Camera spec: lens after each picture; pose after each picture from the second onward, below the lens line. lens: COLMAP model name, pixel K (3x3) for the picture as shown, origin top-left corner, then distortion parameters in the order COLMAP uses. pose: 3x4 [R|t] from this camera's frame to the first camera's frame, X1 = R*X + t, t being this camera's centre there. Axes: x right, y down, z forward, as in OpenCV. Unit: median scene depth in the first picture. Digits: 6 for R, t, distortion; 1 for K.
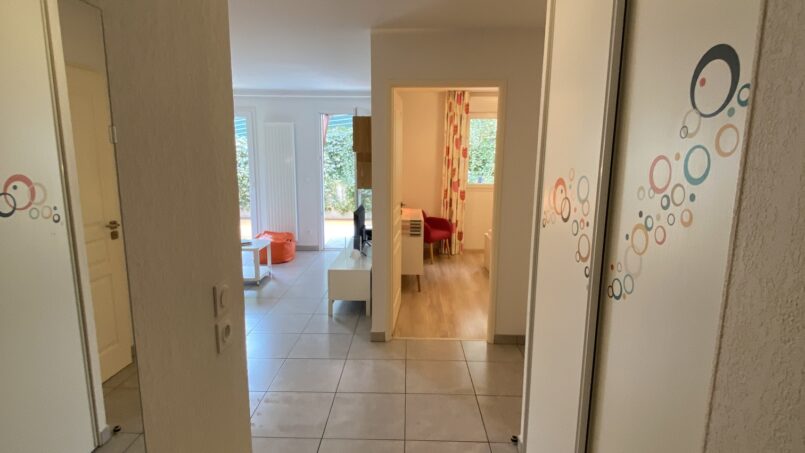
lens RADIAL K [[415.2, 0, 402.5], [0, 415.2, 226.5], [0, 0, 1]] dist [0.004503, 0.000127]
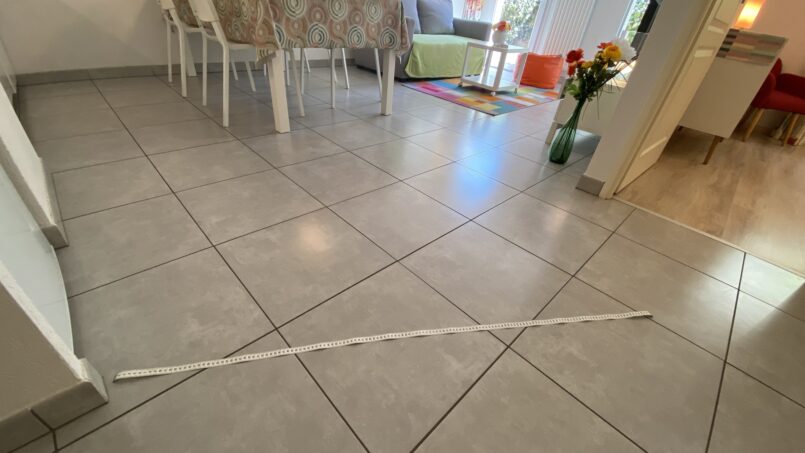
lens RADIAL K [[336.2, 0, 402.5], [0, 336.2, 226.5], [0, 0, 1]] dist [-0.002547, -0.000212]
pose [[0.712834, 0.448292, -0.539352, 0.098600], [-0.203155, 0.868055, 0.453000, 0.320584], [0.671264, -0.213342, 0.709852, 0.931295]]
